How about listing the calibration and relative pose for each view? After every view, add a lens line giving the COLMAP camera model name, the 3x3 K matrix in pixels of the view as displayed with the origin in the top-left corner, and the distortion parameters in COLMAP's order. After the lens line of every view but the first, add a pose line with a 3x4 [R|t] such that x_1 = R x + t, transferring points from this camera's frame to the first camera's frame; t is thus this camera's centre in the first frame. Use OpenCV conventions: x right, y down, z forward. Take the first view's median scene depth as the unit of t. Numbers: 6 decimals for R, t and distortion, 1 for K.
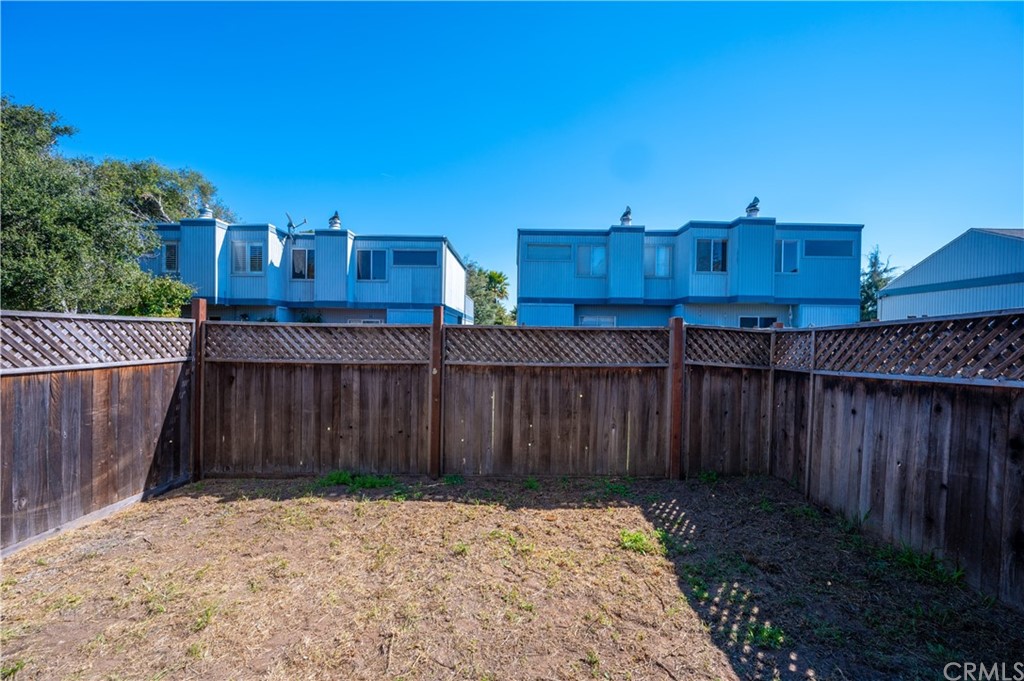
lens RADIAL K [[407.8, 0, 510.8], [0, 407.8, 336.0], [0, 0, 1]] dist [-0.010021, -0.000462]
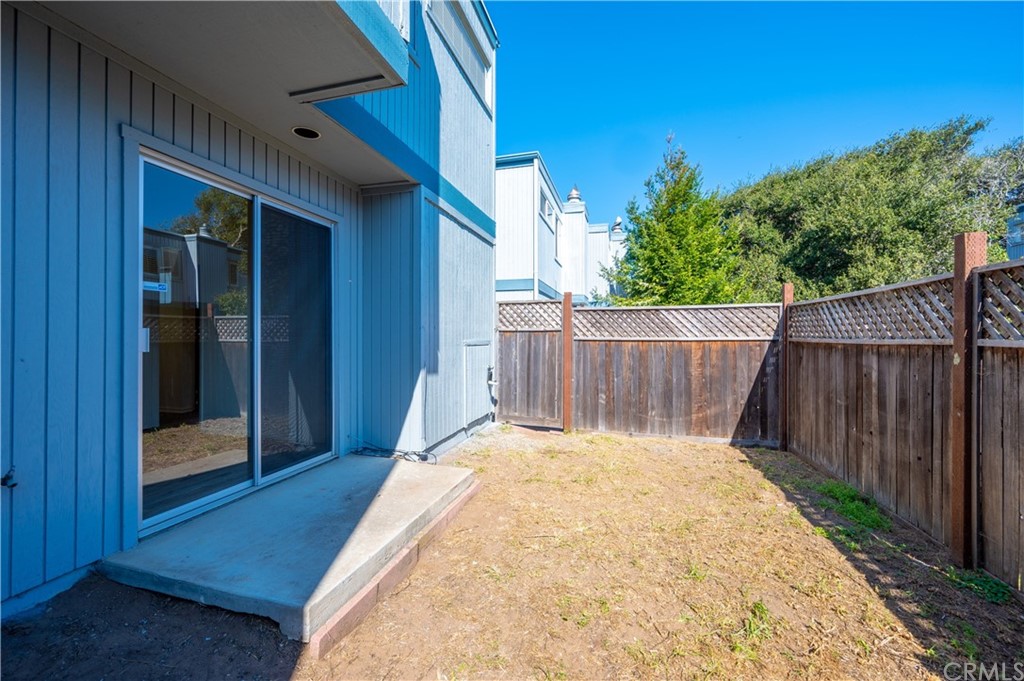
lens RADIAL K [[407.8, 0, 511.4], [0, 407.8, 339.4], [0, 0, 1]] dist [-0.010021, -0.000462]
pose [[-0.274656, -0.006551, -0.961520, 0.500172], [-0.006272, 0.999968, -0.005021, 0.070789], [0.961522, 0.004651, -0.274689, 0.623701]]
